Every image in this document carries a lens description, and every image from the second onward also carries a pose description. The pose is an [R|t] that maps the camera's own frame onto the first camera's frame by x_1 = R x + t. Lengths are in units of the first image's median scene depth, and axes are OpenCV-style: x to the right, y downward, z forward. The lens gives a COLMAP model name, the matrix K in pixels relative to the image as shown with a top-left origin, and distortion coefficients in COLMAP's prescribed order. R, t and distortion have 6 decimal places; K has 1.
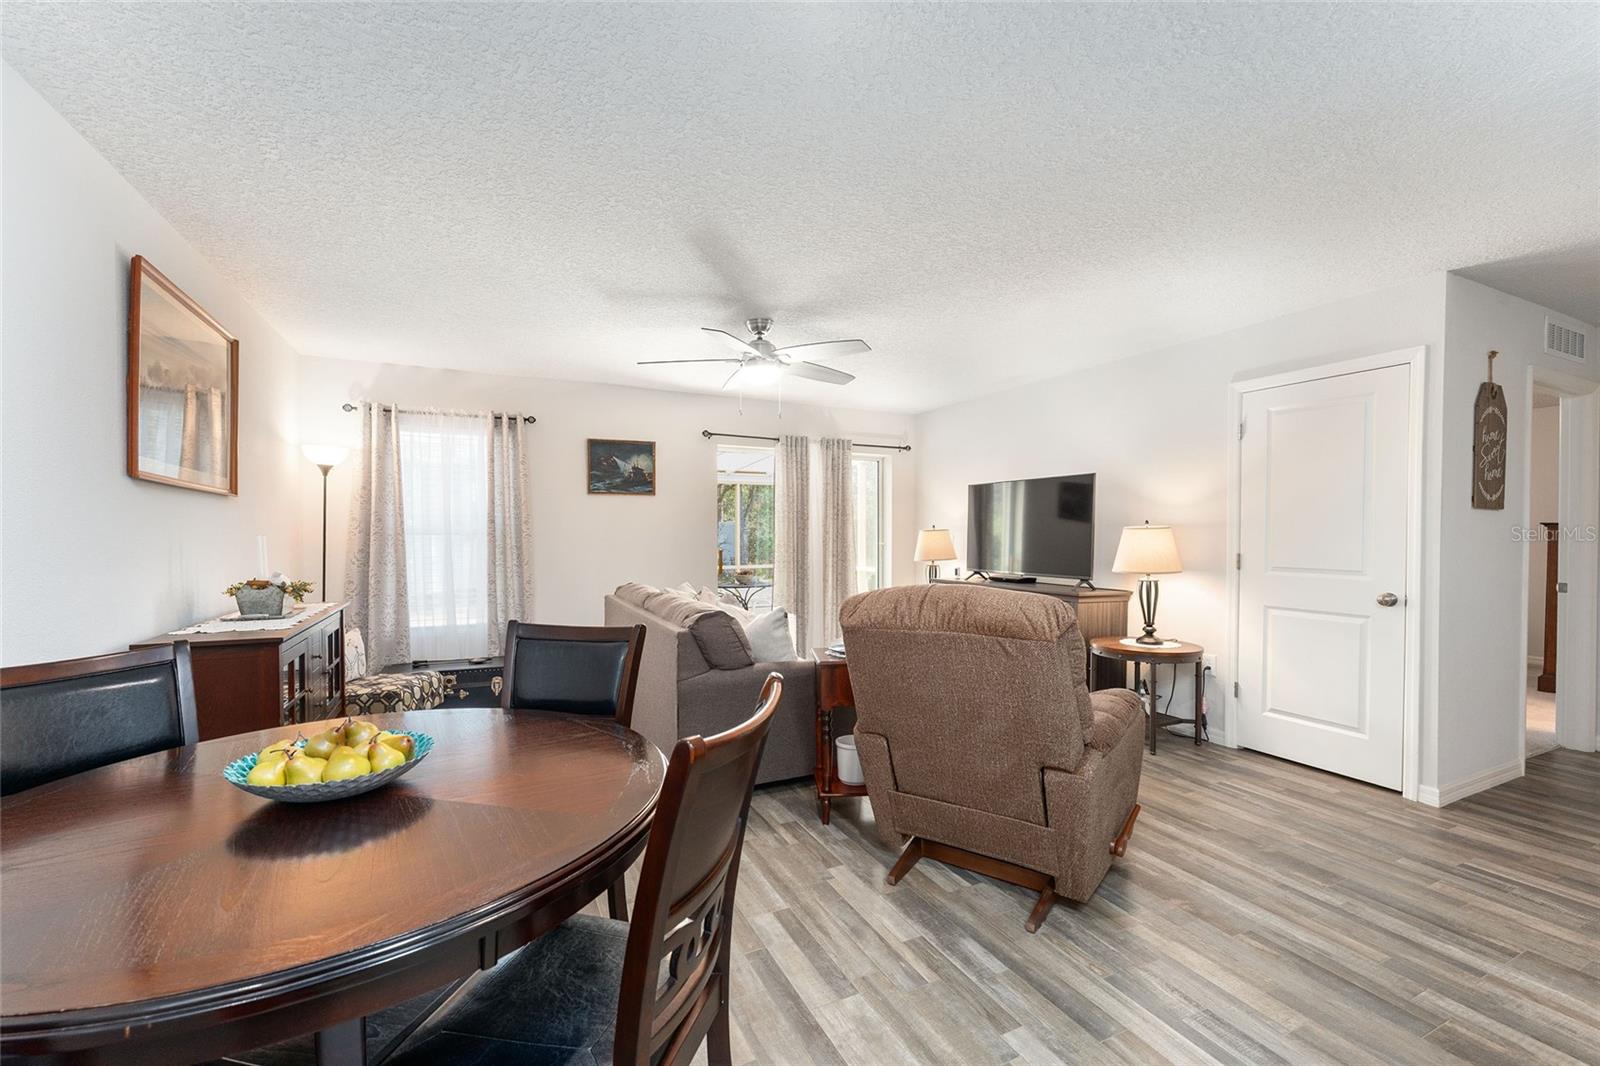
lens RADIAL K [[654.7, 0, 804.1], [0, 654.7, 550.8], [0, 0, 1]] dist [0.006105, -0.000253]
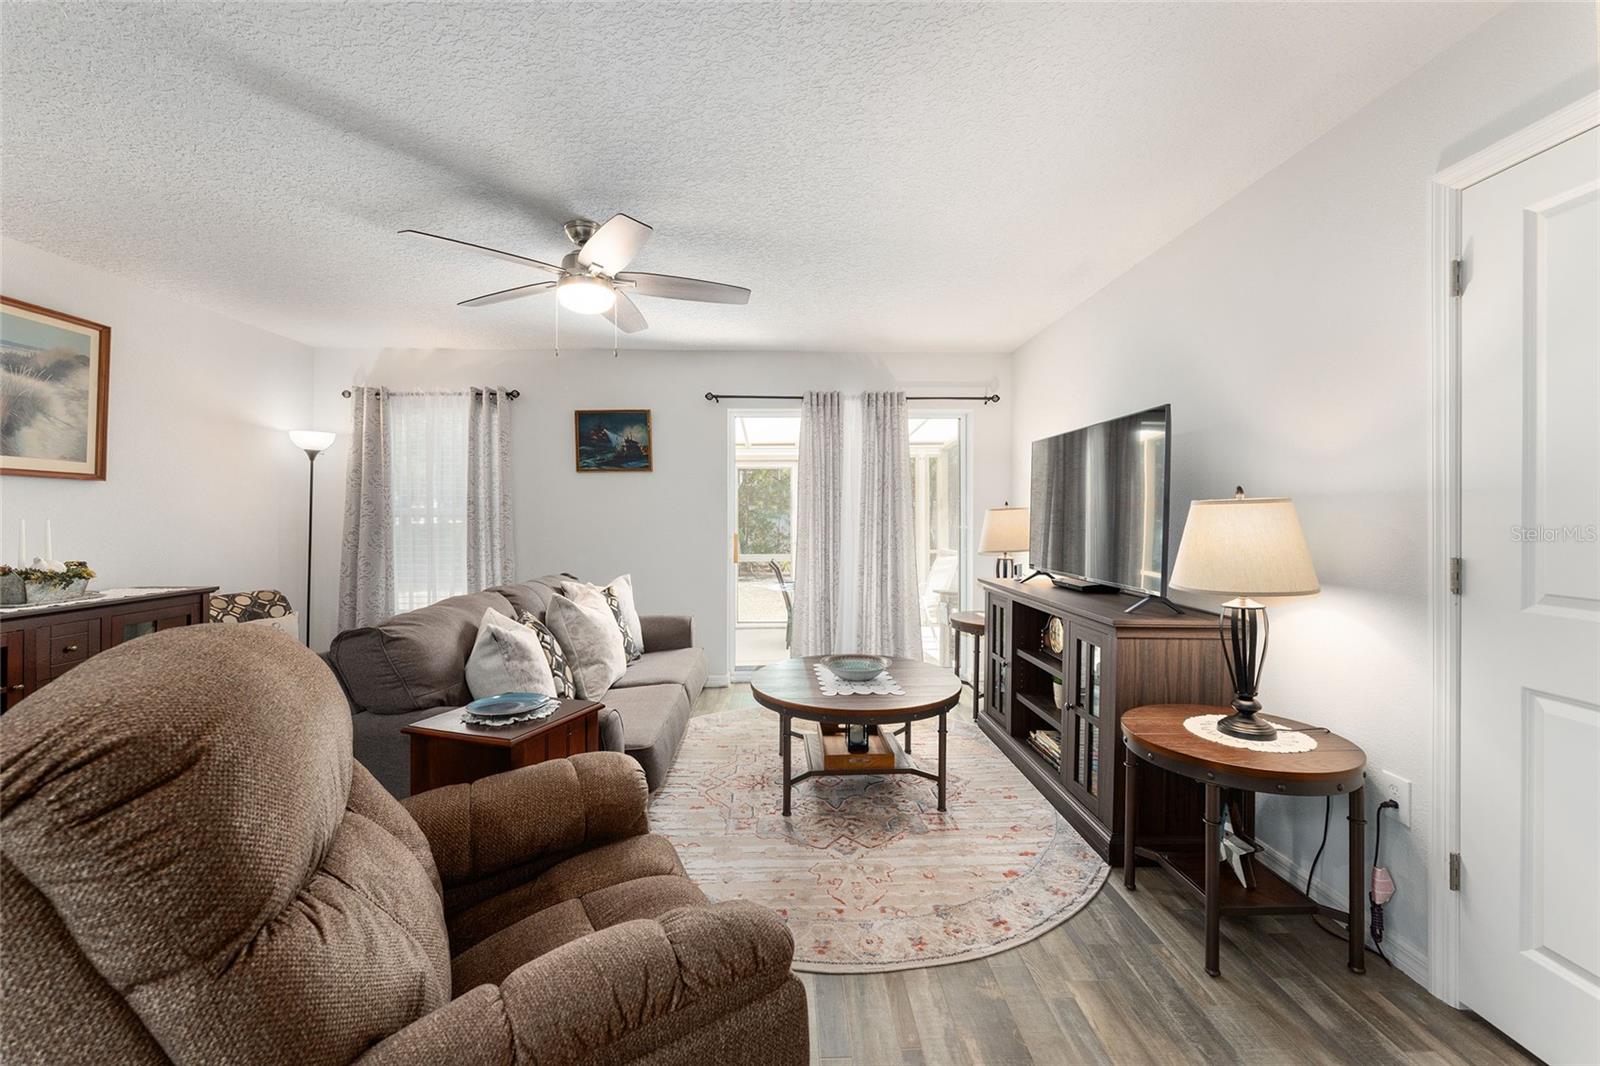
lens RADIAL K [[654.7, 0, 797.0], [0, 654.7, 523.9], [0, 0, 1]] dist [0.006105, -0.000253]
pose [[0.912296, 0.003036, -0.409520, 0.441139], [-0.007939, 0.999916, -0.010274, -0.011259], [0.409455, 0.012624, 0.912243, 0.420854]]
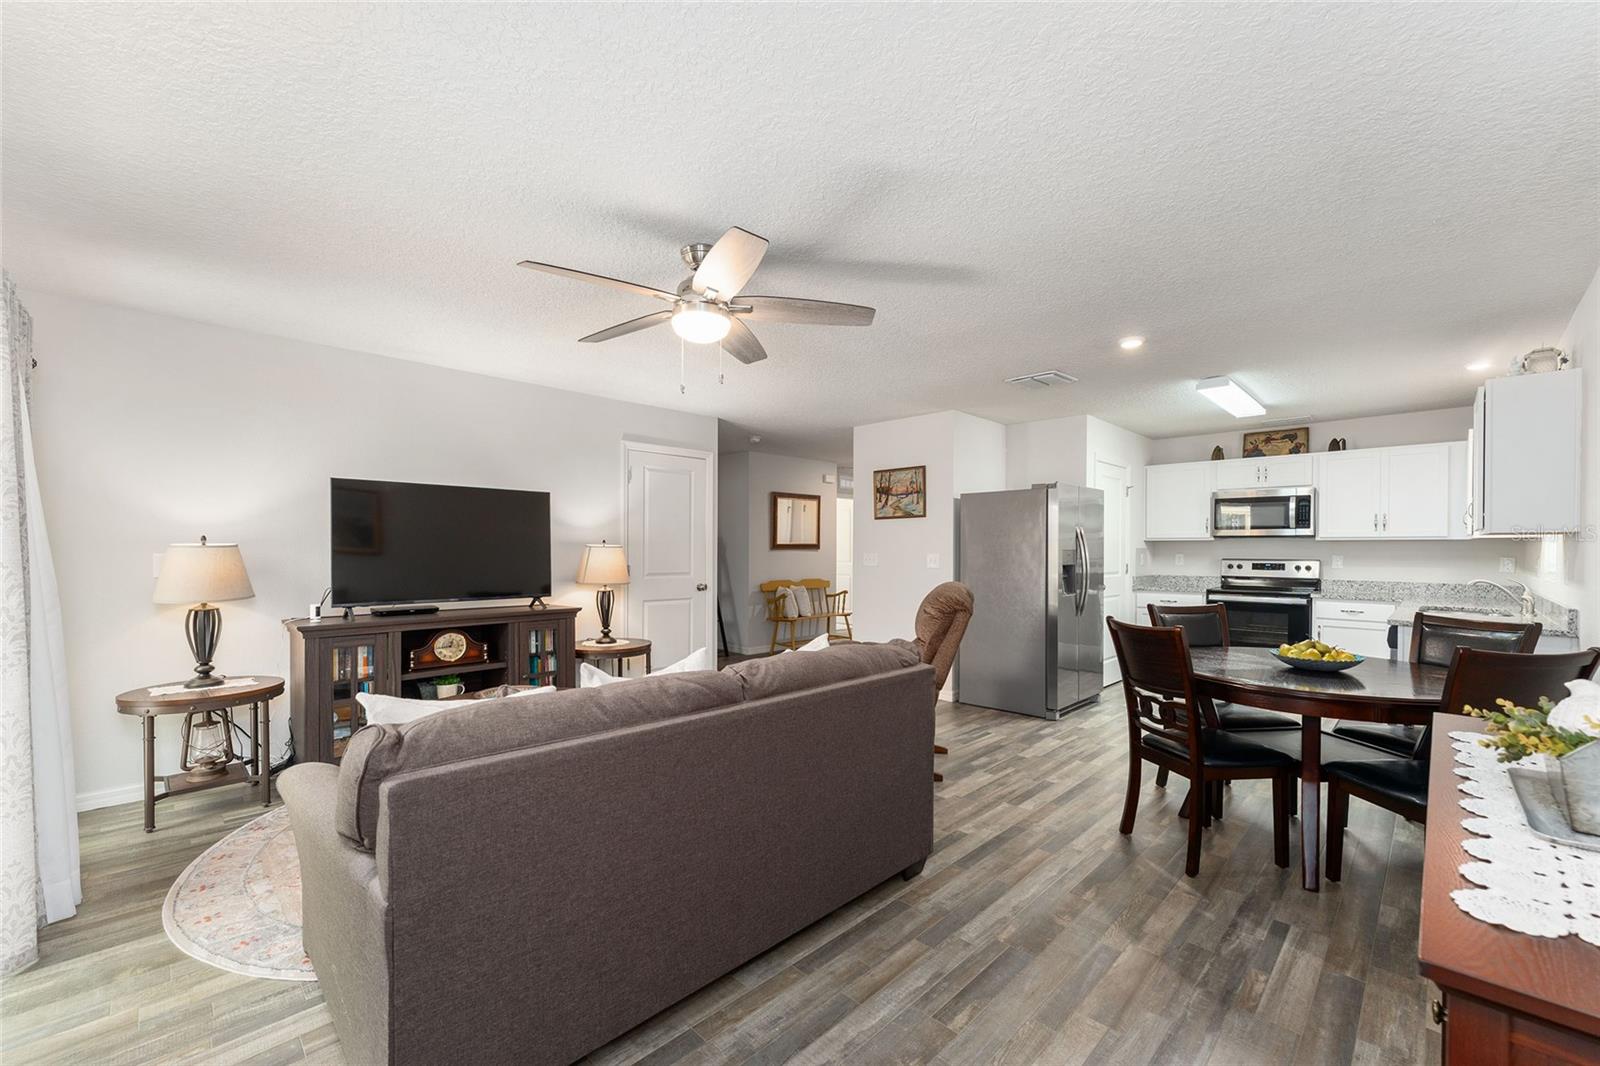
lens RADIAL K [[654.7, 0, 782.5], [0, 654.7, 555.4], [0, 0, 1]] dist [0.006105, -0.000253]
pose [[-0.309344, -0.016332, 0.950810, -0.755765], [0.020387, 0.999509, 0.023801, -0.043301], [-0.950732, 0.026746, -0.308859, 1.132234]]
